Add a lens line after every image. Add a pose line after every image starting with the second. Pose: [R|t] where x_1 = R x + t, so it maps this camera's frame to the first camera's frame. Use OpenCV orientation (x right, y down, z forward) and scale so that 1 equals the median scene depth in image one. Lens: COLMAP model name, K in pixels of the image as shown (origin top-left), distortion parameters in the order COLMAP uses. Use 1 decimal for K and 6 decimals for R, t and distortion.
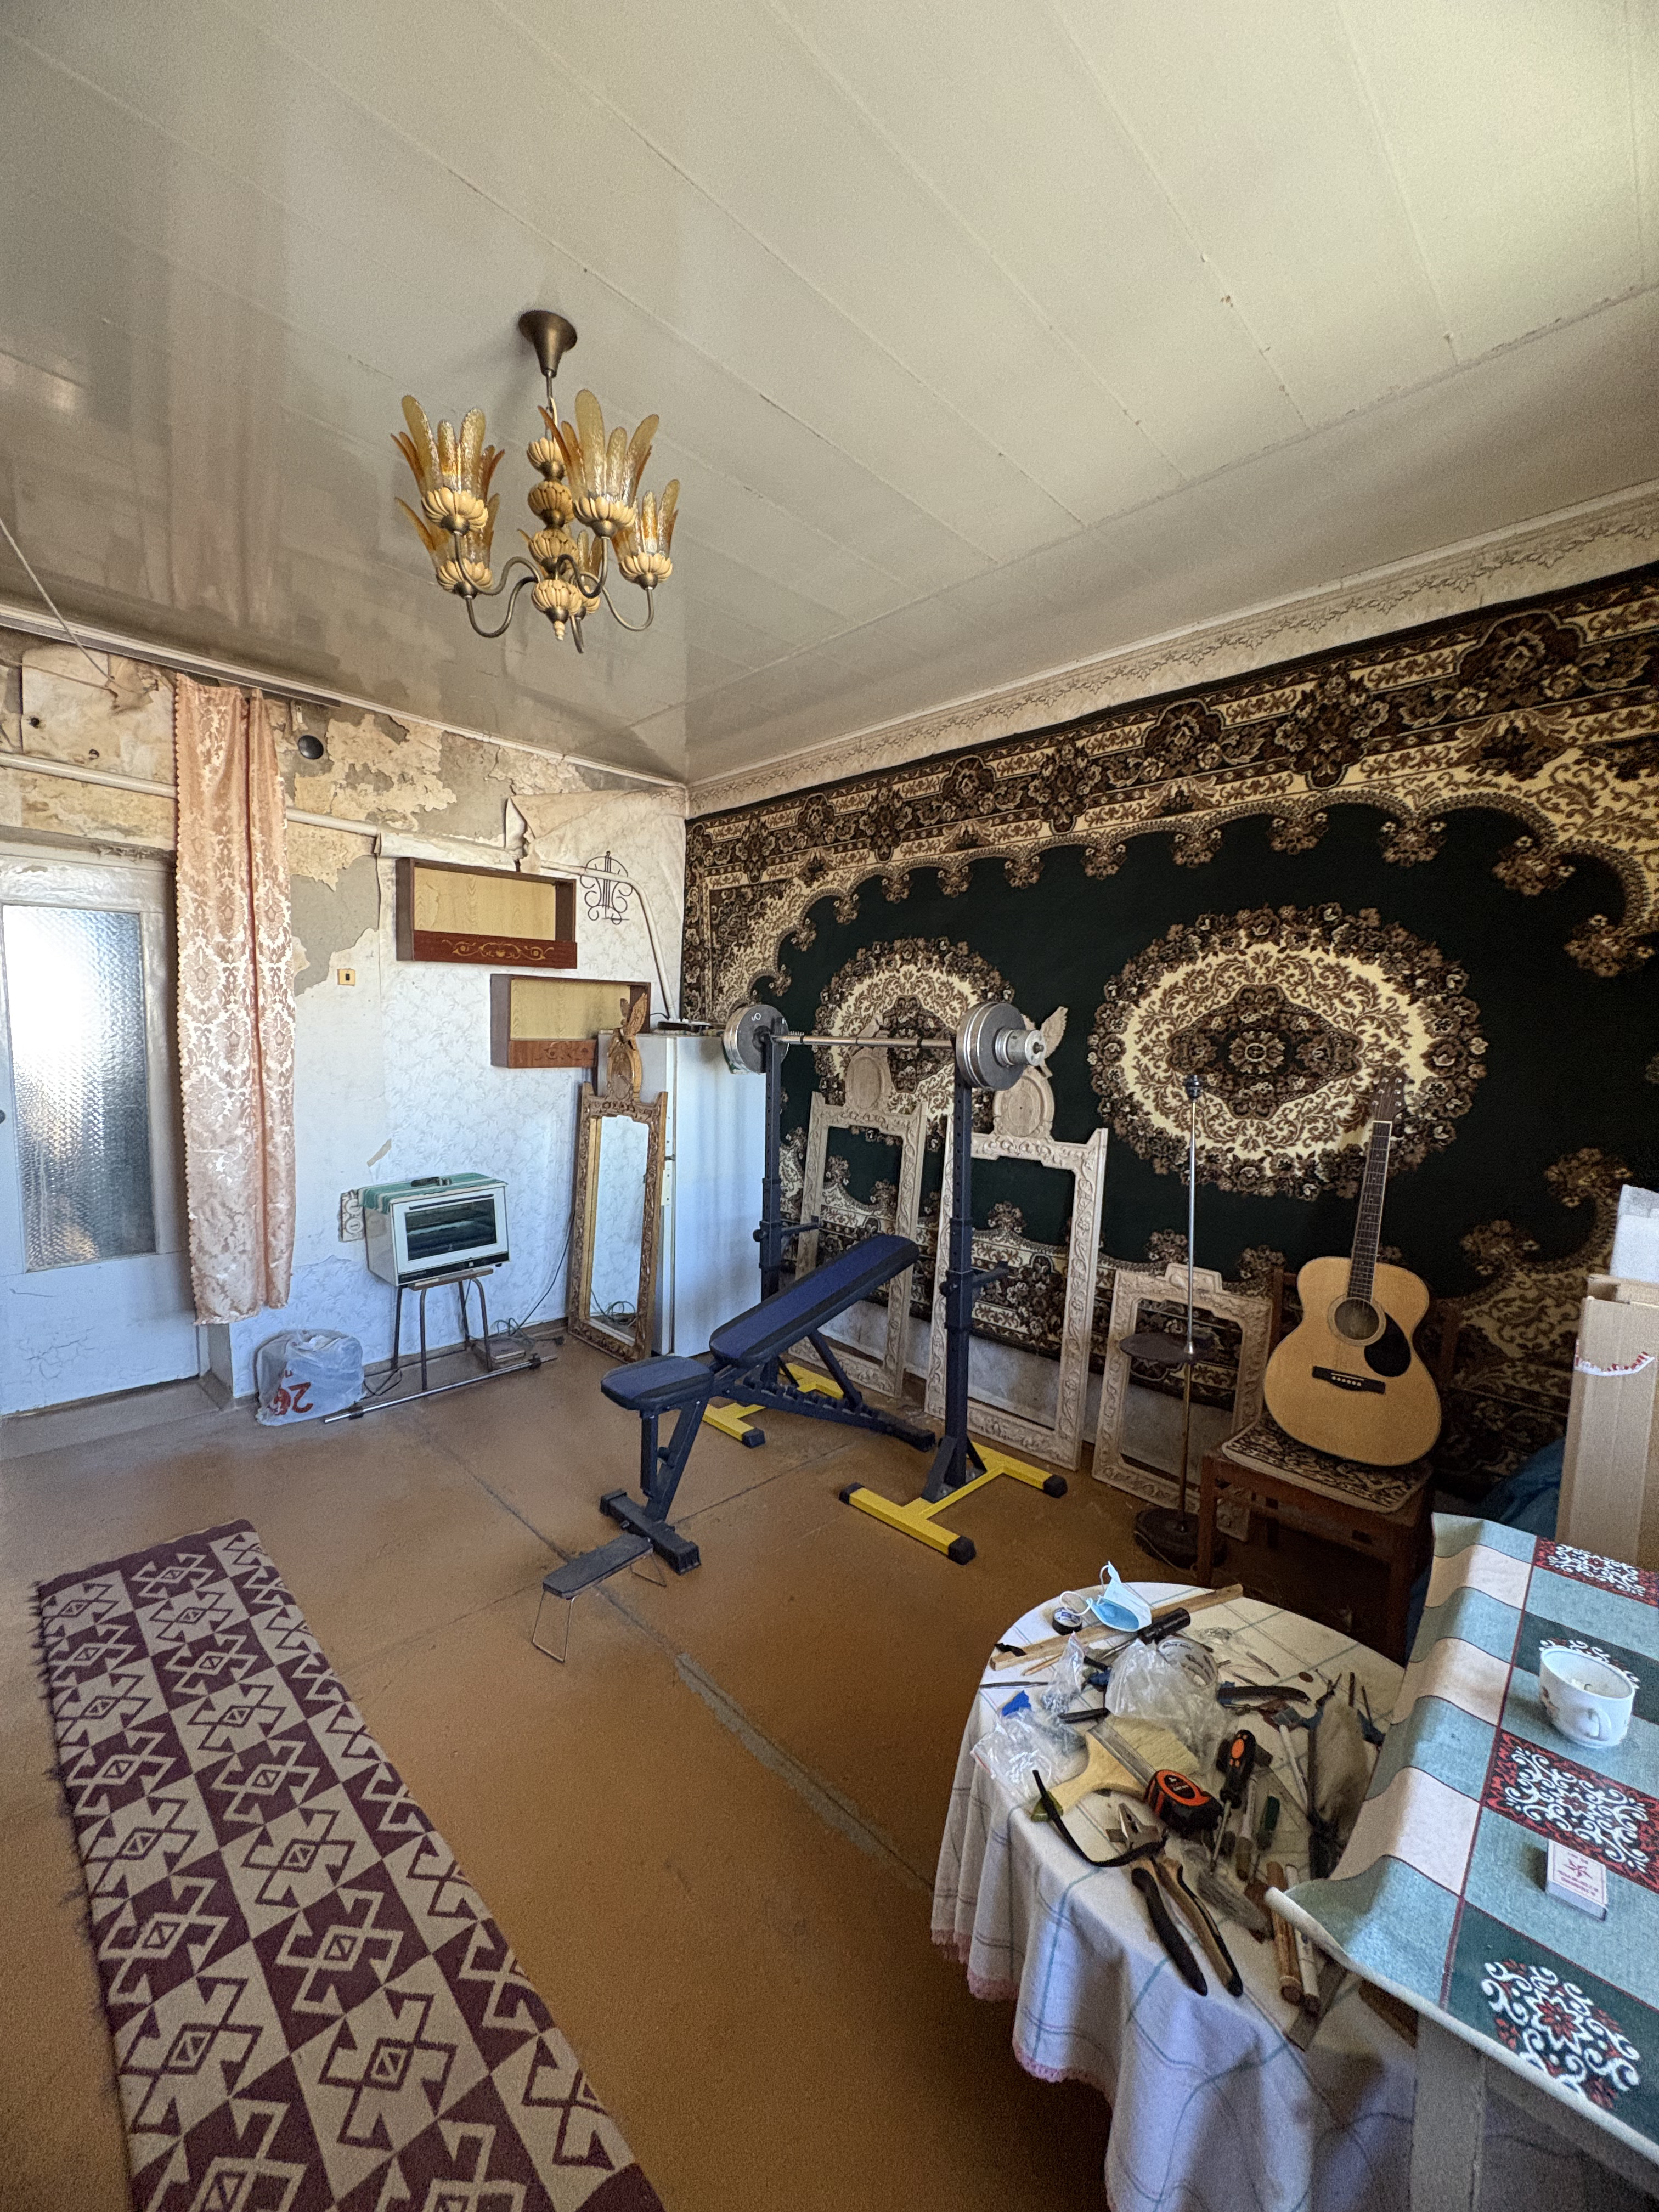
lens RADIAL K [[880.4, 0, 809.8], [0, 880.4, 1087.8], [0, 0, 1]] dist [0.006397, -0.001979]
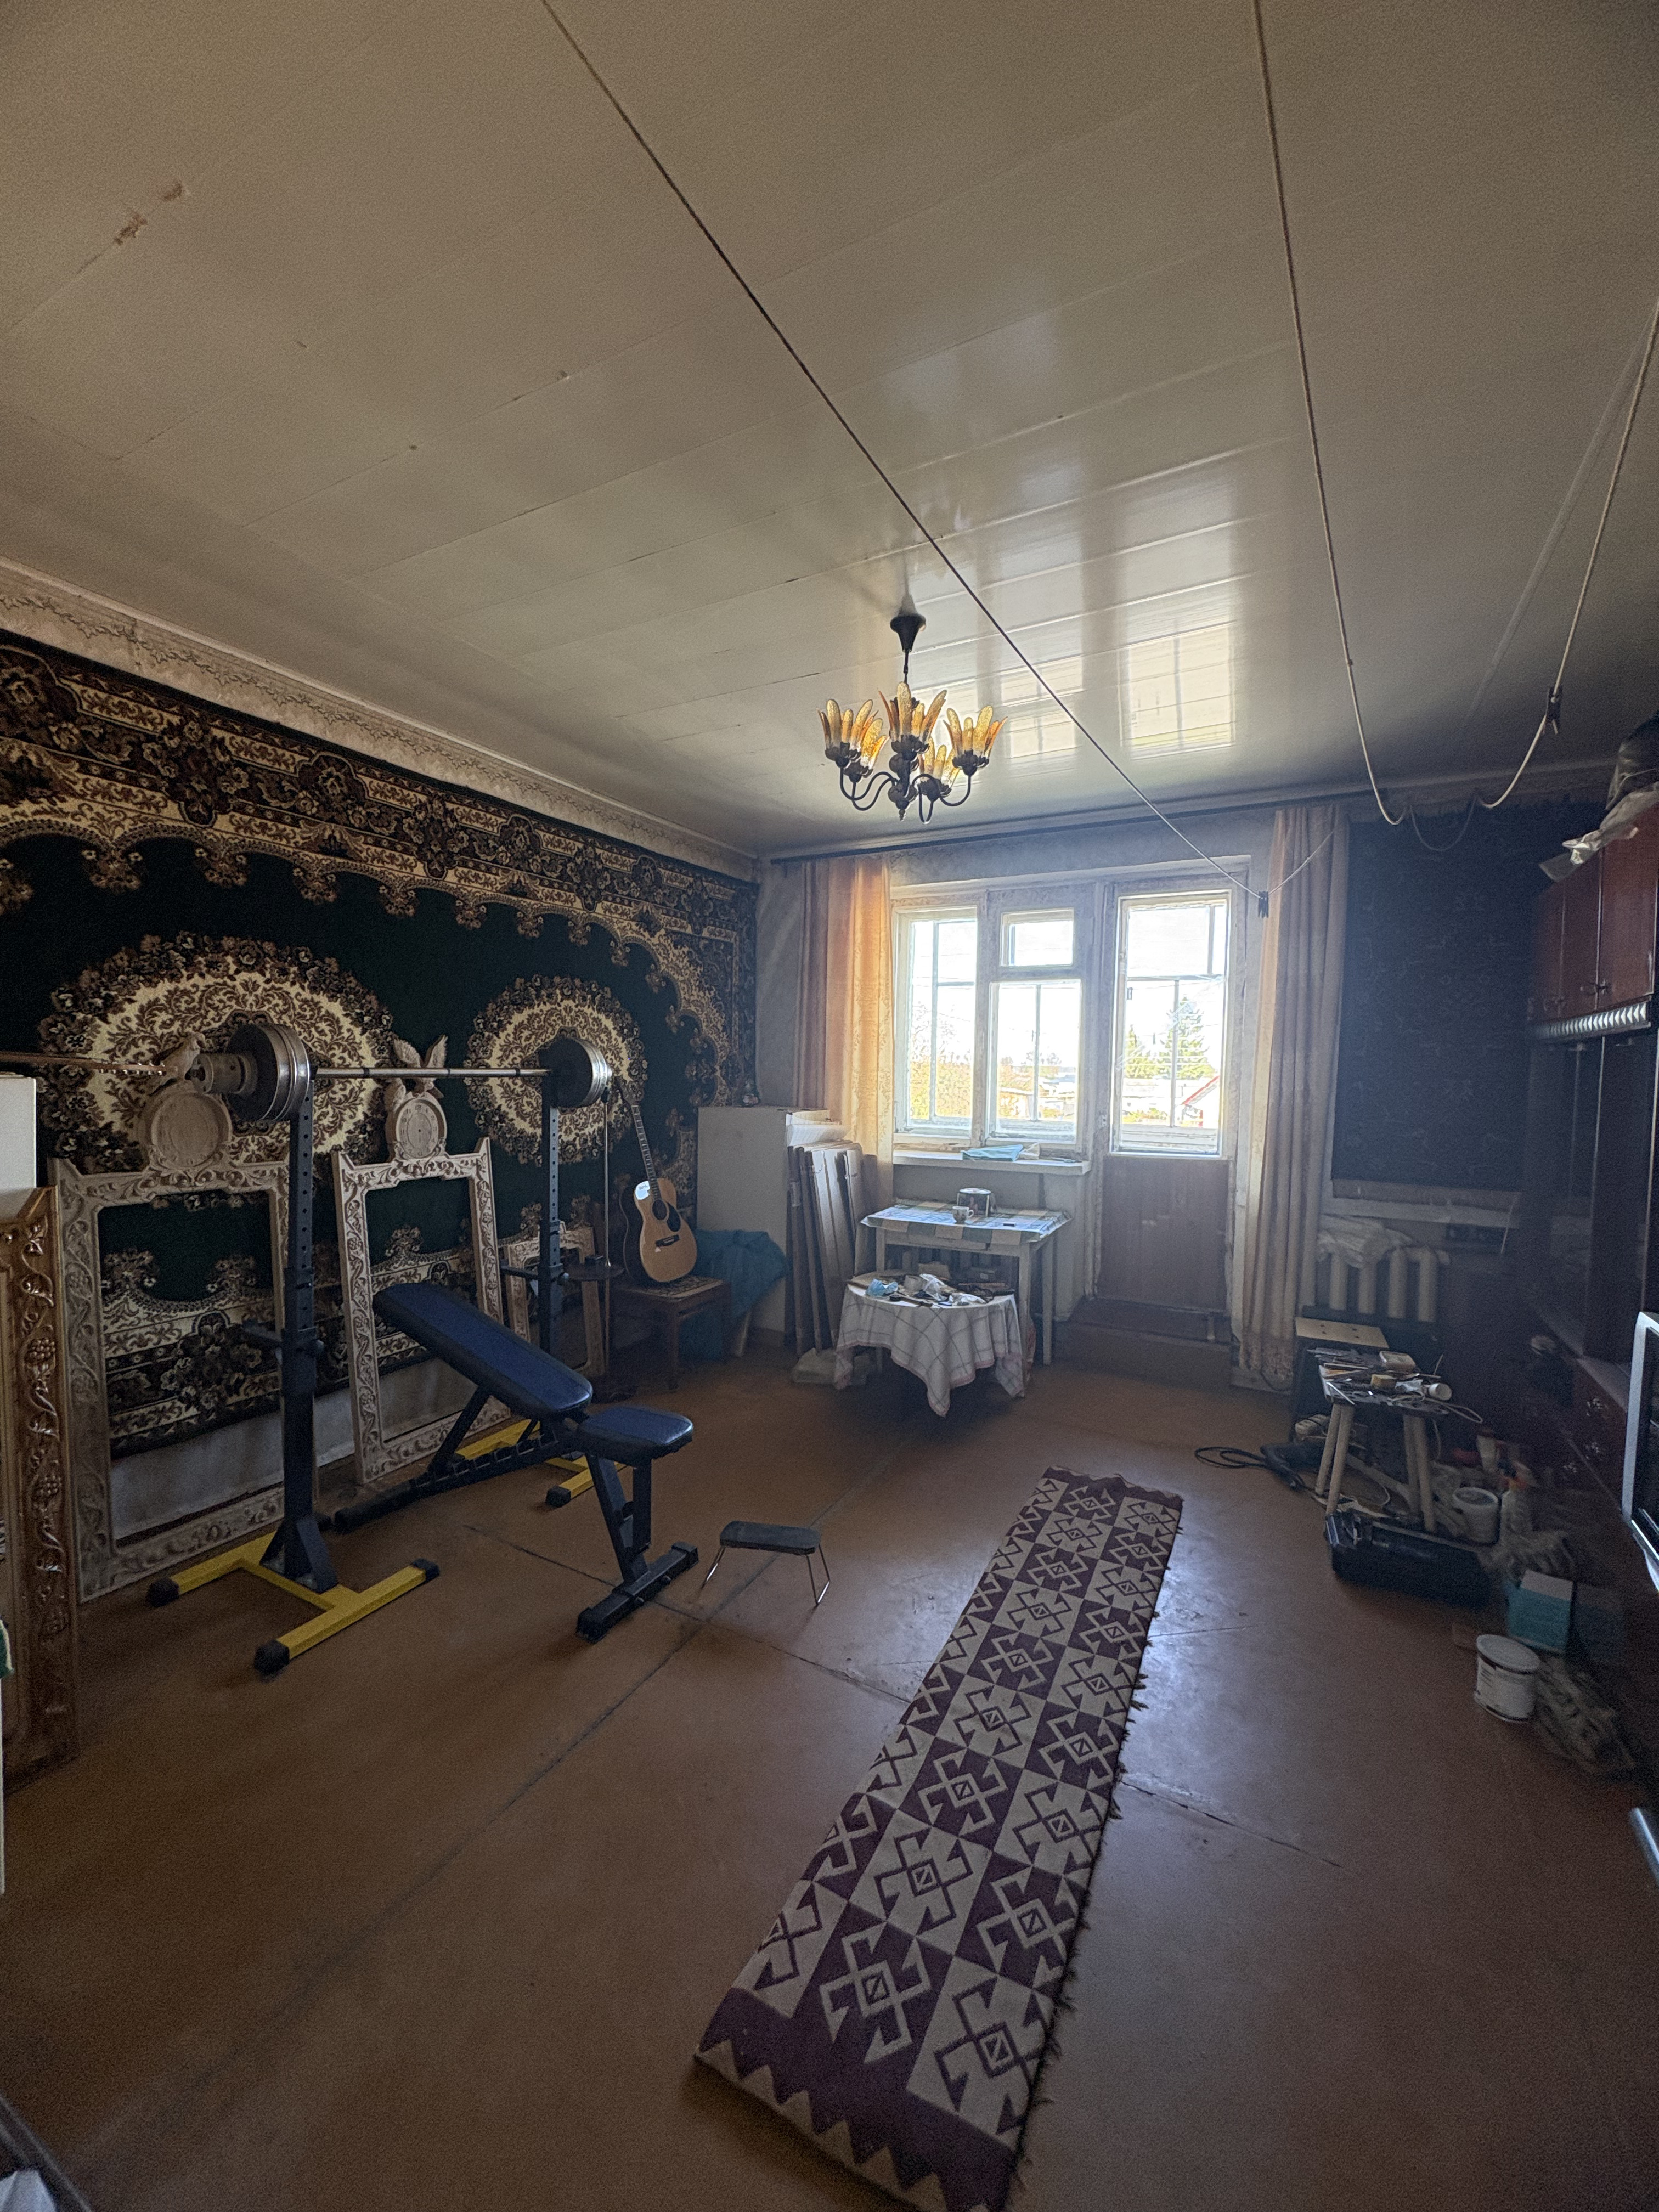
lens RADIAL K [[880.4, 0, 823.3], [0, 880.4, 1110.5], [0, 0, 1]] dist [0.006397, -0.001979]
pose [[-0.291596, -0.061511, 0.954562, -0.925276], [0.056782, 0.995057, 0.081466, -0.060357], [-0.954855, 0.077957, -0.286662, 0.866114]]
